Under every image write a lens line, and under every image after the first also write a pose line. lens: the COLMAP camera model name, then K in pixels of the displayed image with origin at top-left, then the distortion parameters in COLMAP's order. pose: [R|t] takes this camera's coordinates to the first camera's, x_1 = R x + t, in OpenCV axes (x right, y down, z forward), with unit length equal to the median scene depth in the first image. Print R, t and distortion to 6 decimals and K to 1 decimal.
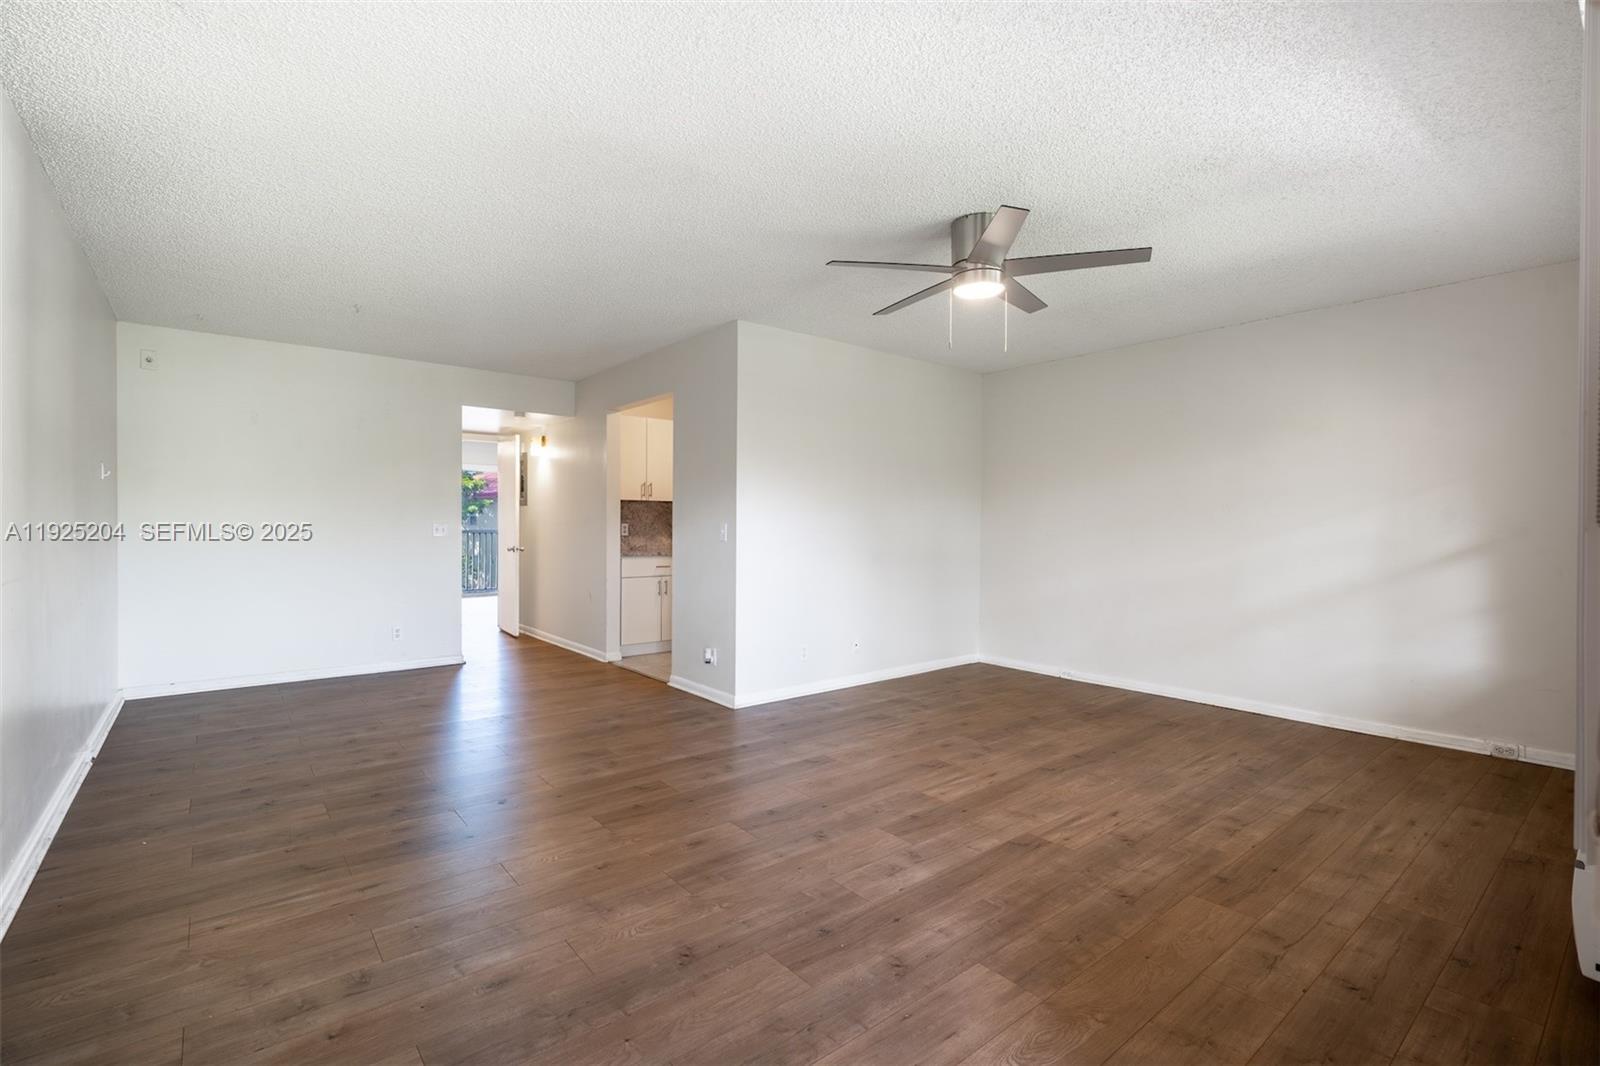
lens RADIAL K [[718.0, 0, 797.0], [0, 718.0, 524.7], [0, 0, 1]] dist [-0.003911, 0.000162]
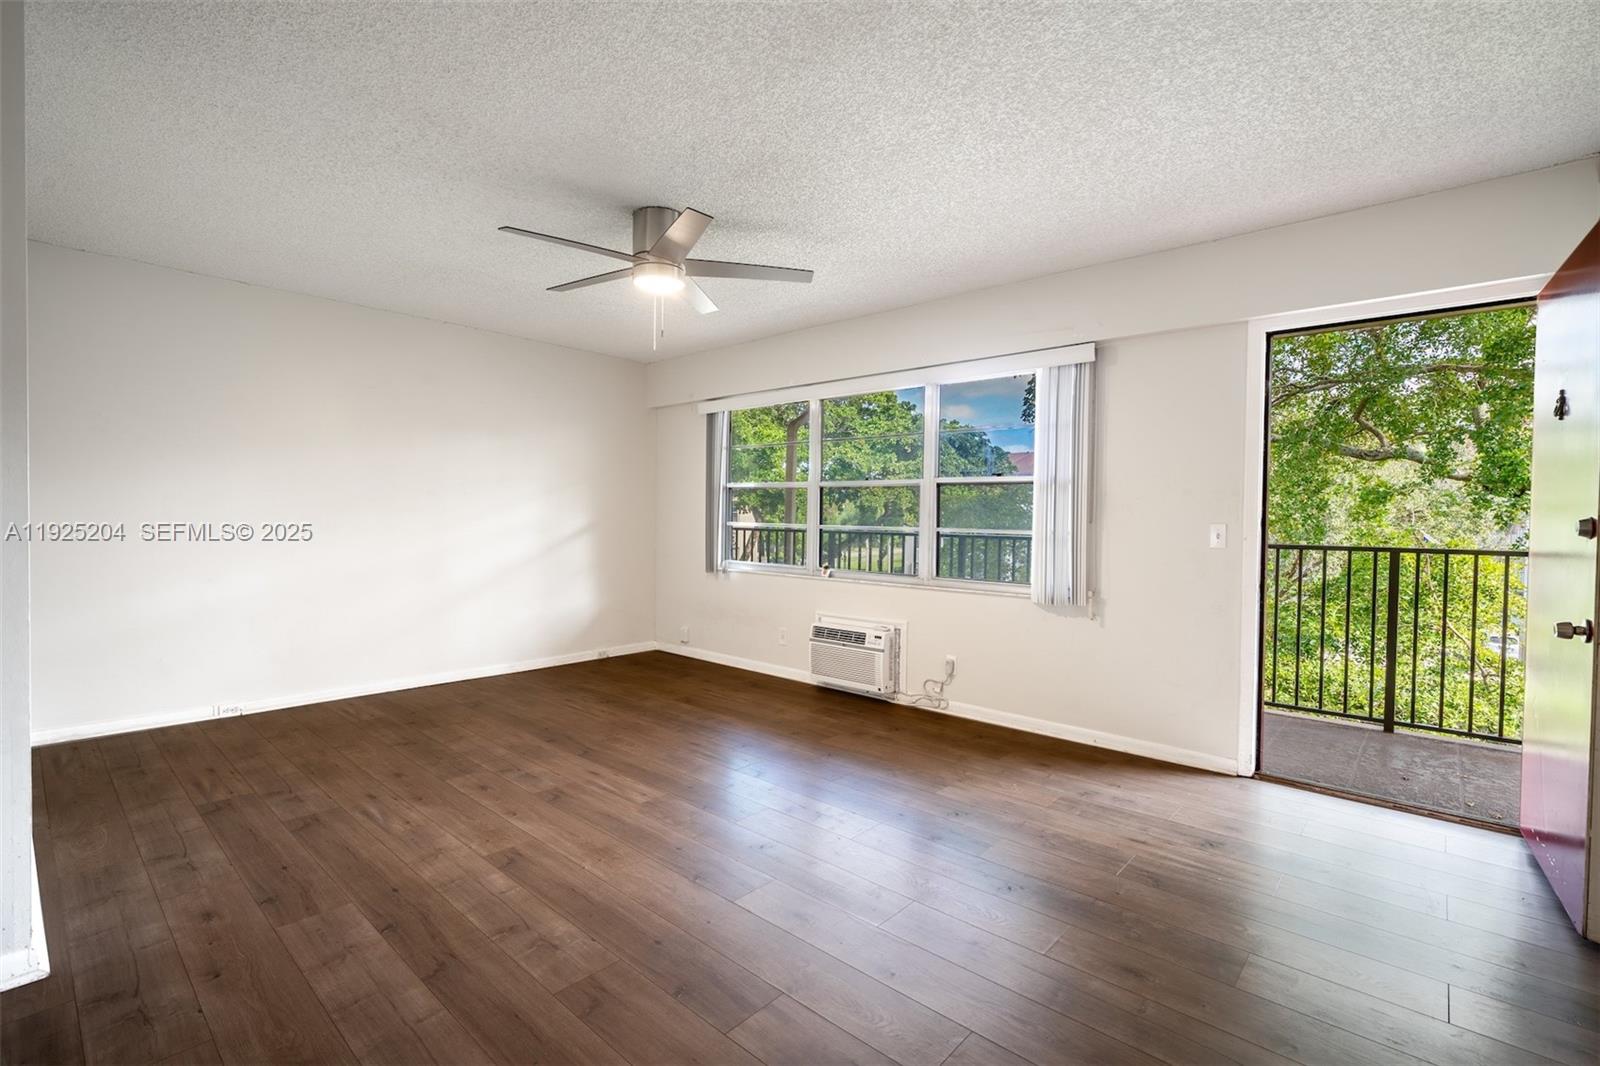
lens RADIAL K [[732.7, 0, 794.5], [0, 732.7, 529.1], [0, 0, 1]] dist [-0.009993, 0.000317]
pose [[-0.152316, -0.026257, 0.987983, -0.672143], [-0.012031, 0.999622, 0.024712, -0.006746], [-0.988259, -0.008123, -0.152574, 0.813386]]
